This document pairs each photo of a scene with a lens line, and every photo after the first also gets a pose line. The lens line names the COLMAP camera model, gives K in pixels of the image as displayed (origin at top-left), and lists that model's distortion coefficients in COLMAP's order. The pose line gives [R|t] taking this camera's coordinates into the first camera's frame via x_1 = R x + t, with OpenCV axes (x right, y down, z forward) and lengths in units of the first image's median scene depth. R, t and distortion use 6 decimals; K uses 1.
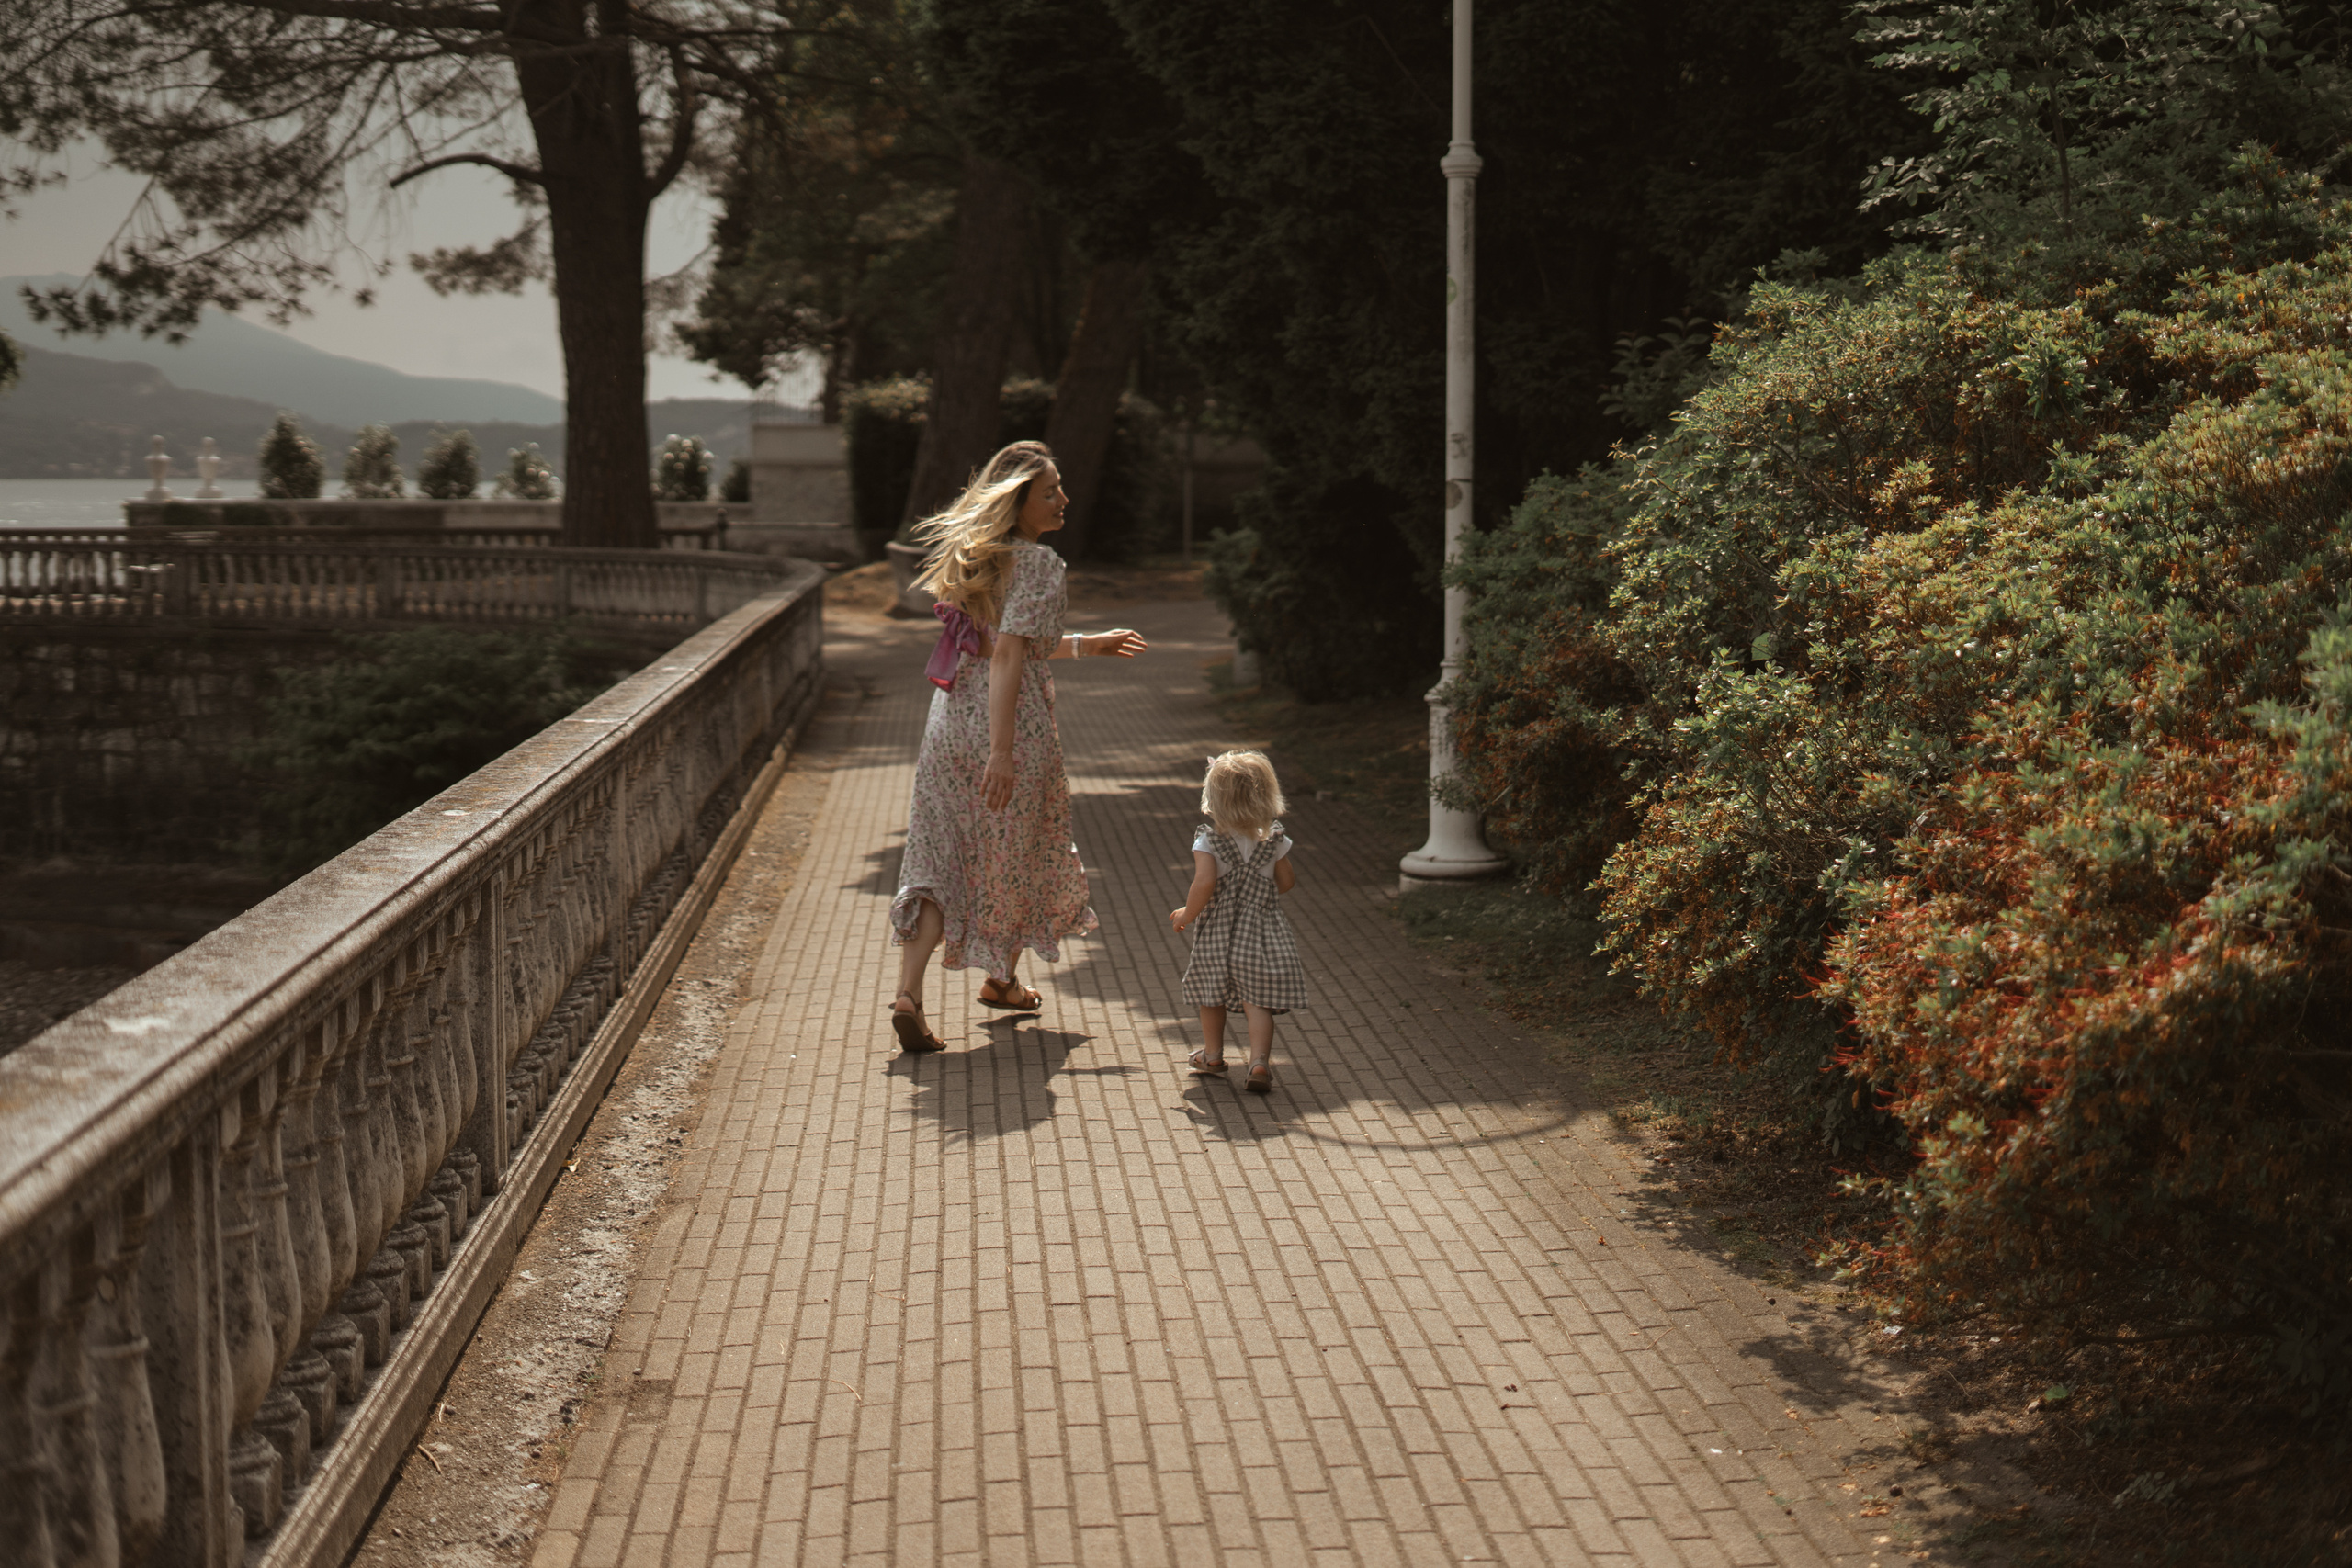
lens RADIAL K [[3299.0, 0, 1198.1], [0, 3299.0, 788.7], [0, 0, 1]] dist [-0.021099, 0.000000]
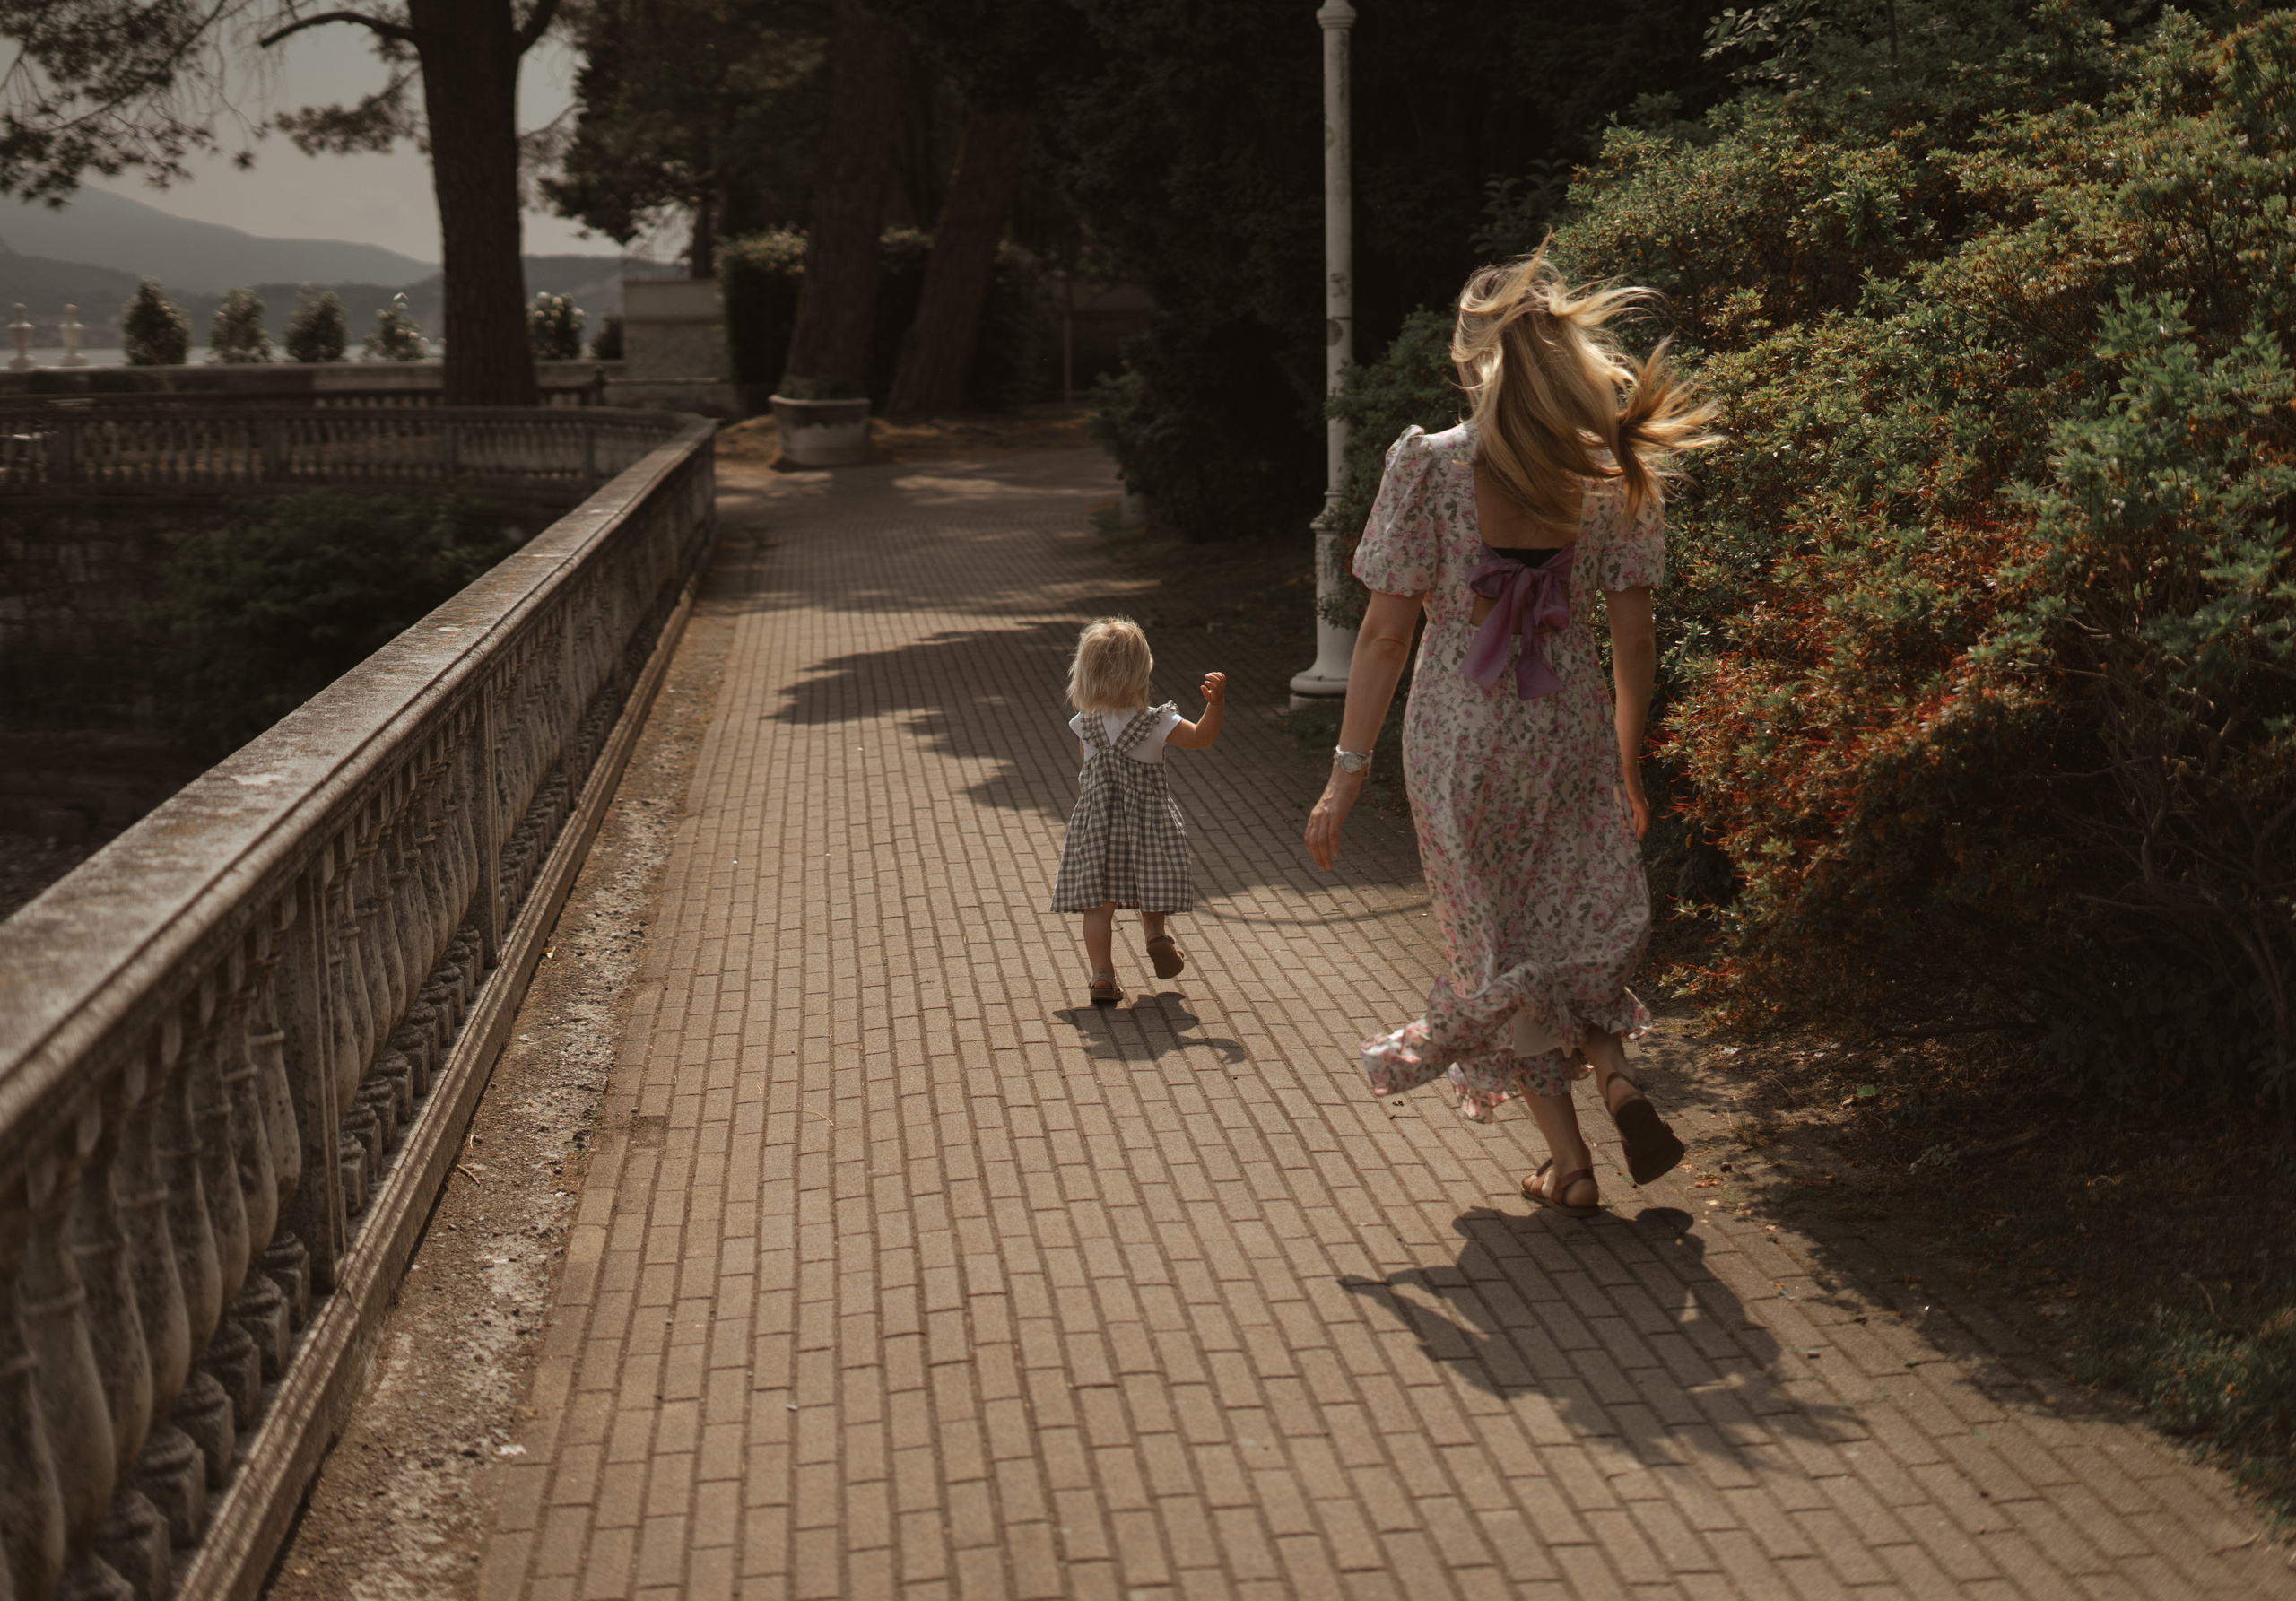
lens RADIAL K [[3365.8, 0, 1123.4], [0, 3365.8, 791.4], [0, 0, 1]] dist [-0.015927, 0.000000]
pose [[0.999704, -0.020851, 0.012536, -0.009773], [0.020291, 0.998856, 0.043296, 0.014605], [-0.013425, -0.043029, 0.998984, -0.121714]]
